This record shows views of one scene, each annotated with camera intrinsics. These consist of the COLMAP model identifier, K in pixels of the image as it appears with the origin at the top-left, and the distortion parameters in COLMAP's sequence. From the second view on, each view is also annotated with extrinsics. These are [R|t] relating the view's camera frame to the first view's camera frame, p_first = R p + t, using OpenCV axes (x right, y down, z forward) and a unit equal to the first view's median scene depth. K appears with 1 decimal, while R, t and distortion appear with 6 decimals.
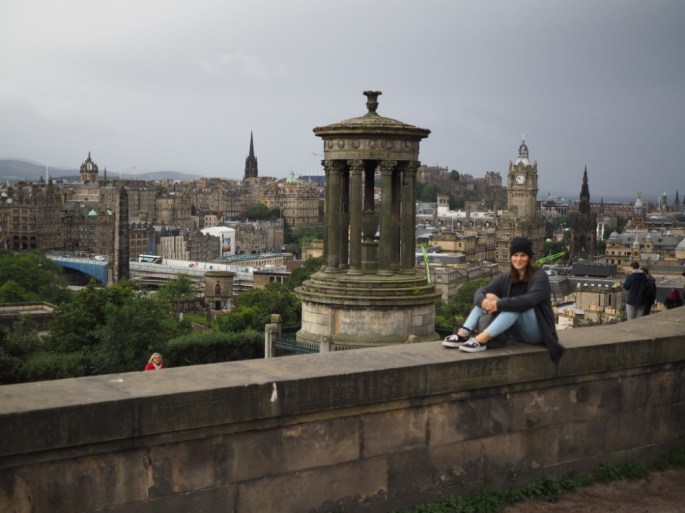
lens RADIAL K [[986.0, 0, 342.5], [0, 986.0, 256.5], [0, 0, 1]] dist [-0.117044, 0.024936]
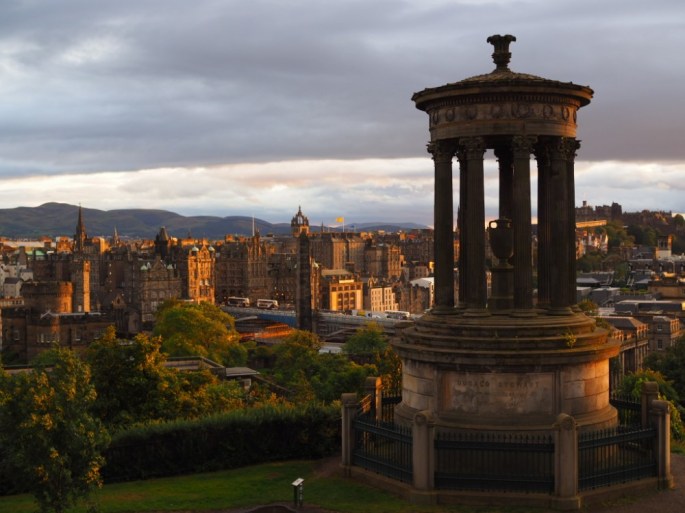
lens RADIAL K [[986.0, 0, 342.5], [0, 986.0, 256.5], [0, 0, 1]] dist [-0.117044, 0.024936]
pose [[0.975251, -0.023021, -0.219898, 0.067778], [0.011259, 0.998445, -0.054593, 0.013213], [0.220812, 0.050766, 0.973994, 0.351412]]
